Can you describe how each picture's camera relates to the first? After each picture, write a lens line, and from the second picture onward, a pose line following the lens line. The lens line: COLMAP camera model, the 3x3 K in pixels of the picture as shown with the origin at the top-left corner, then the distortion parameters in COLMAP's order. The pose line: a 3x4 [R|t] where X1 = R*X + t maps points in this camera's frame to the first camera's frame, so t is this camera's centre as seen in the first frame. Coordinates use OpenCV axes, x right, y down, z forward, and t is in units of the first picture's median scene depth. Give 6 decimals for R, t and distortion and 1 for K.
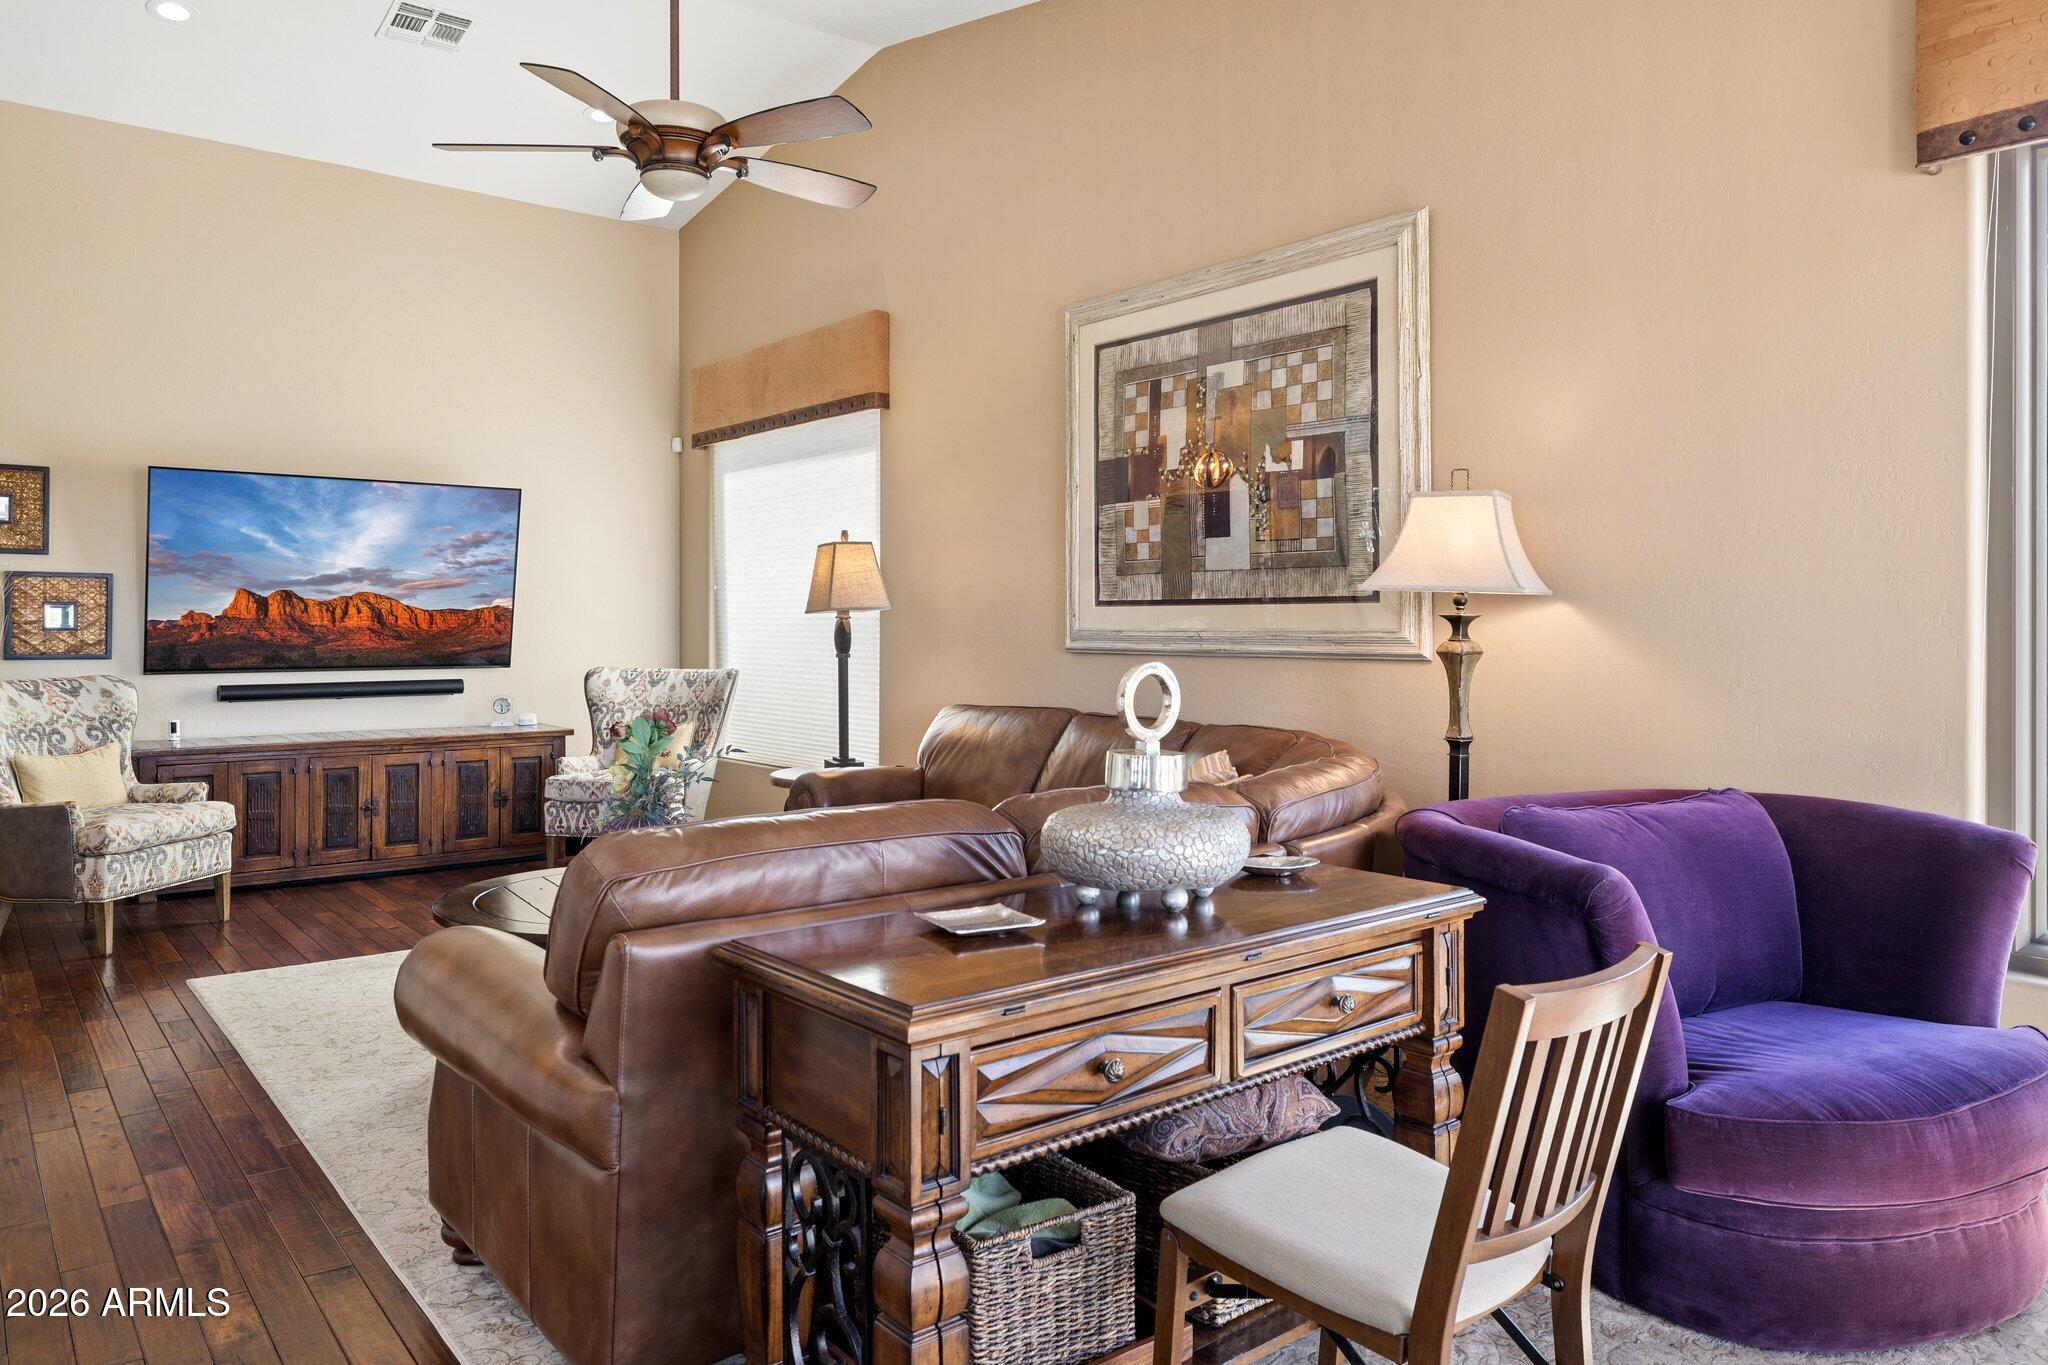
lens RADIAL K [[1339.6, 0, 1031.8], [0, 1339.6, 629.5], [0, 0, 1]] dist [-0.011224, 0.006385]
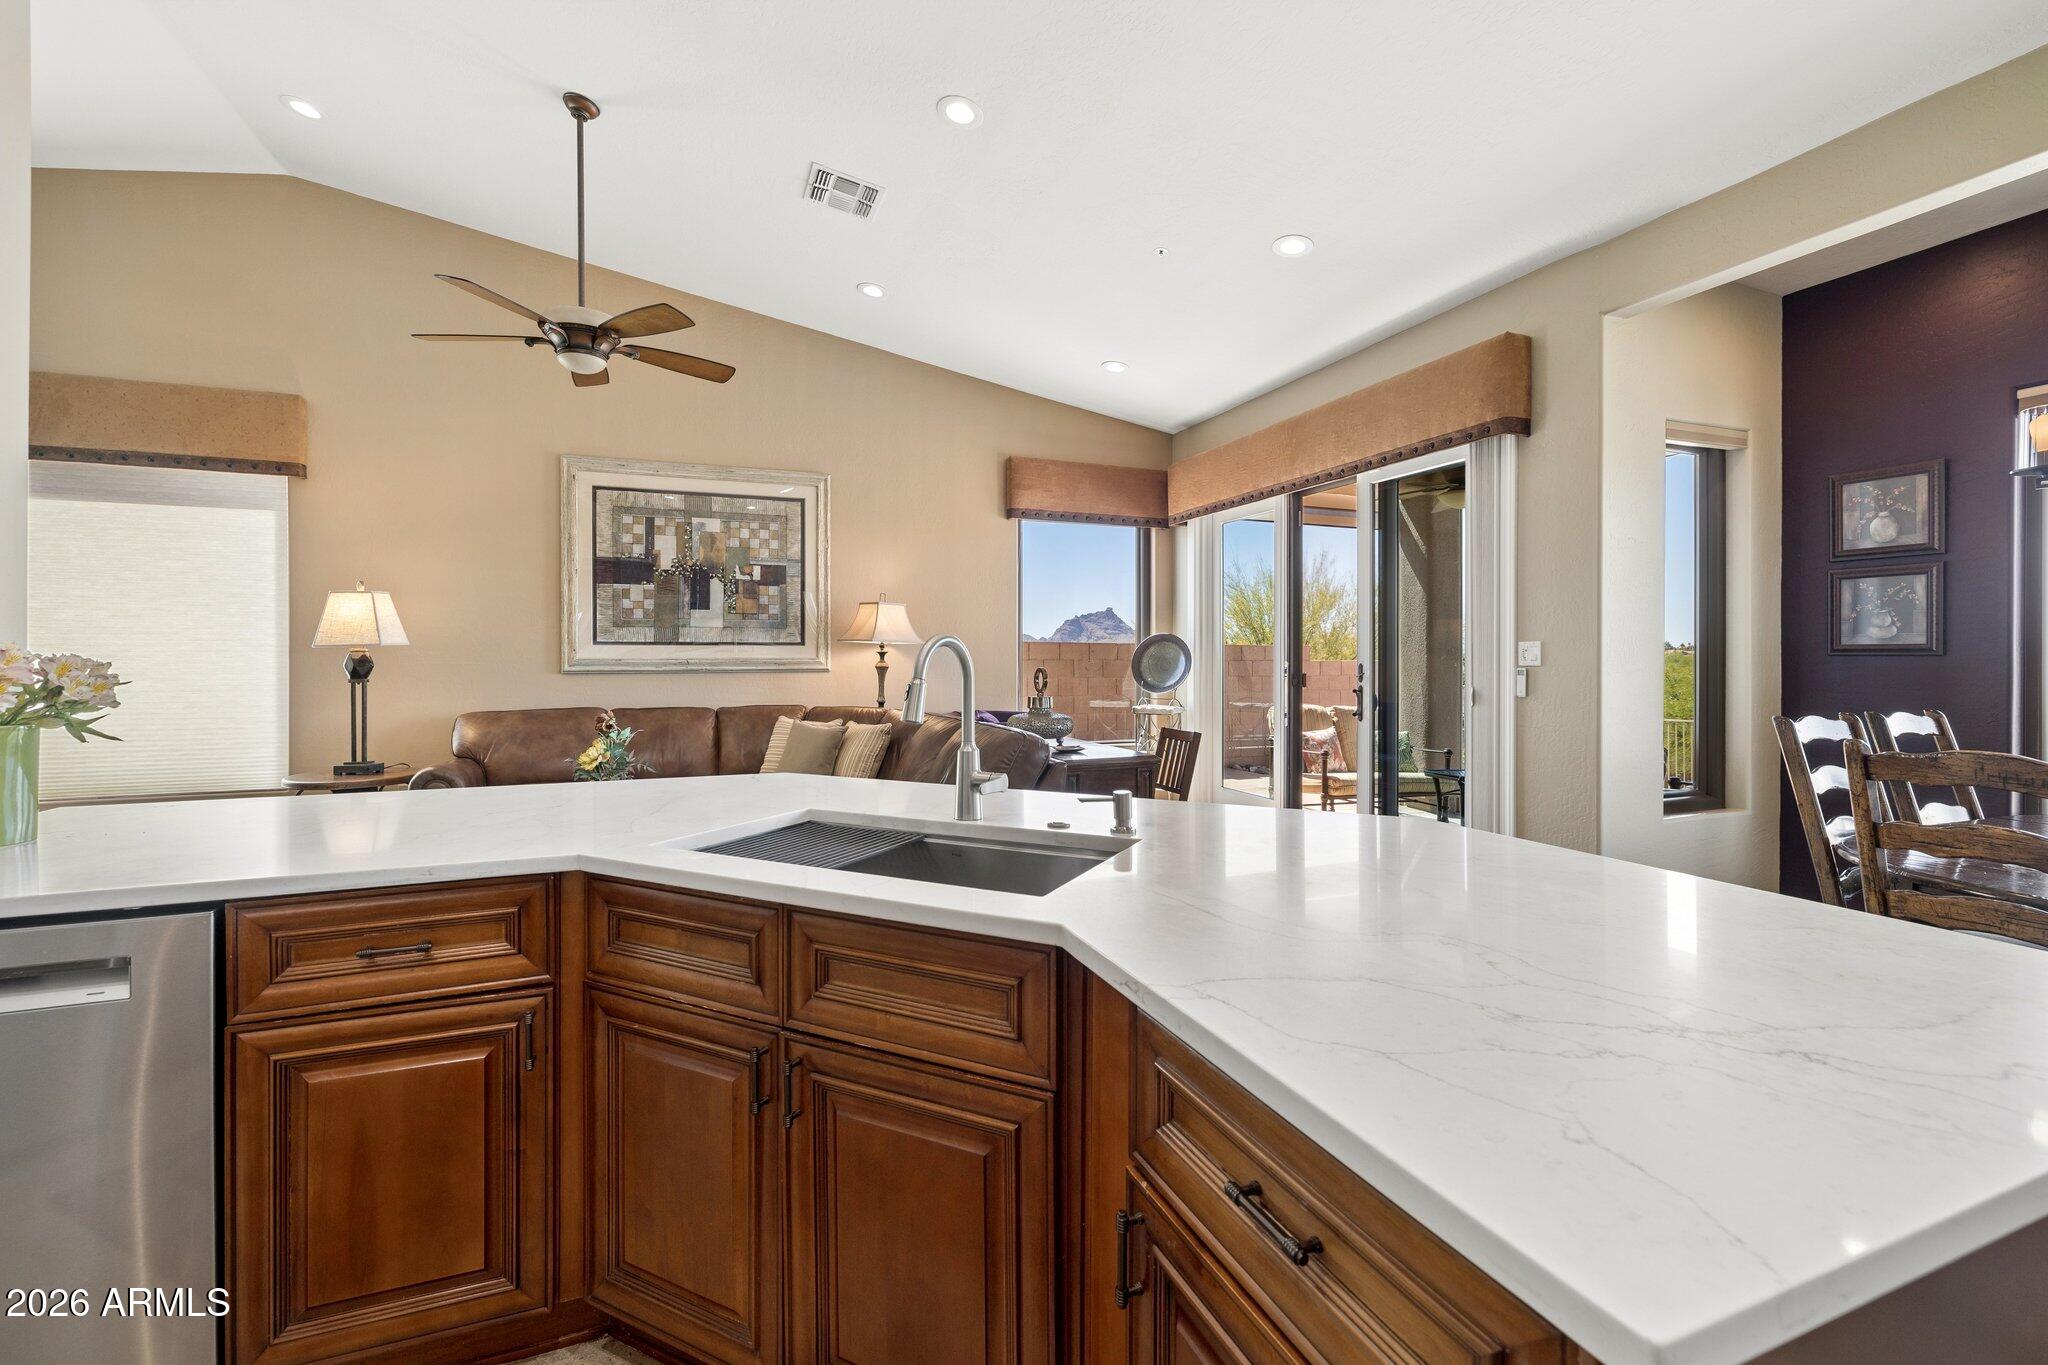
lens RADIAL K [[866.8, 0, 1021.8], [0, 866.8, 657.7], [0, 0, 1]] dist [0.002417, -0.000495]
pose [[0.315056, -0.002715, 0.949069, -0.835182], [0.004973, 0.999987, 0.001210, -0.000360], [-0.949060, 0.004339, 0.315065, 0.178686]]
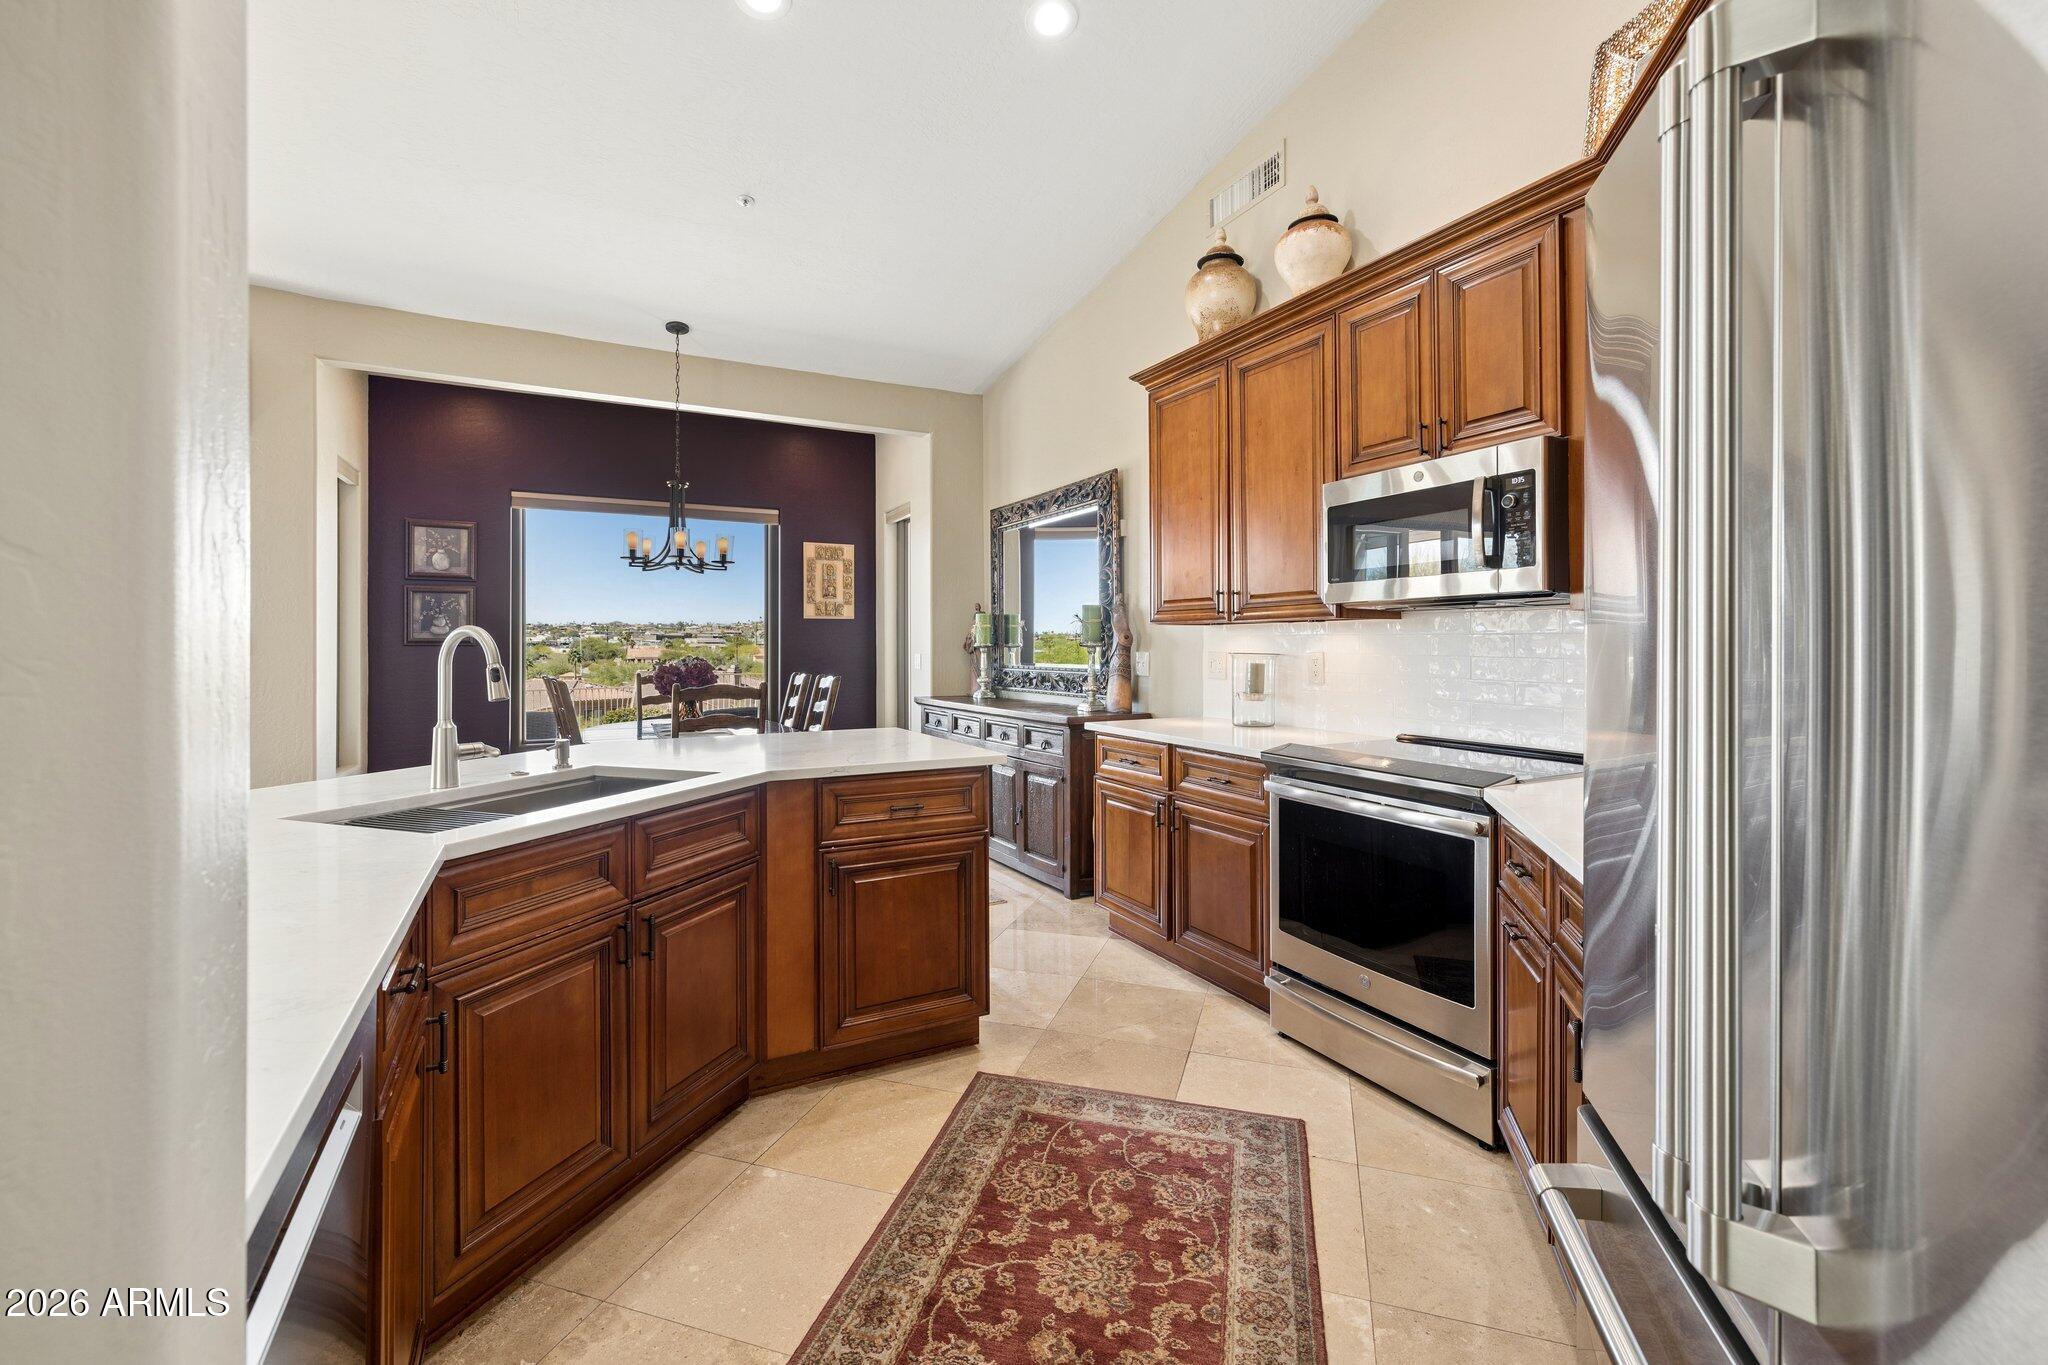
lens RADIAL K [[866.8, 0, 1015.7], [0, 866.8, 662.9], [0, 0, 1]] dist [0.002417, -0.000495]
pose [[-0.978504, -0.004772, 0.206172, -0.848969], [0.000043, 0.999728, 0.023343, -0.001296], [-0.206227, 0.022851, -0.978237, 0.671118]]
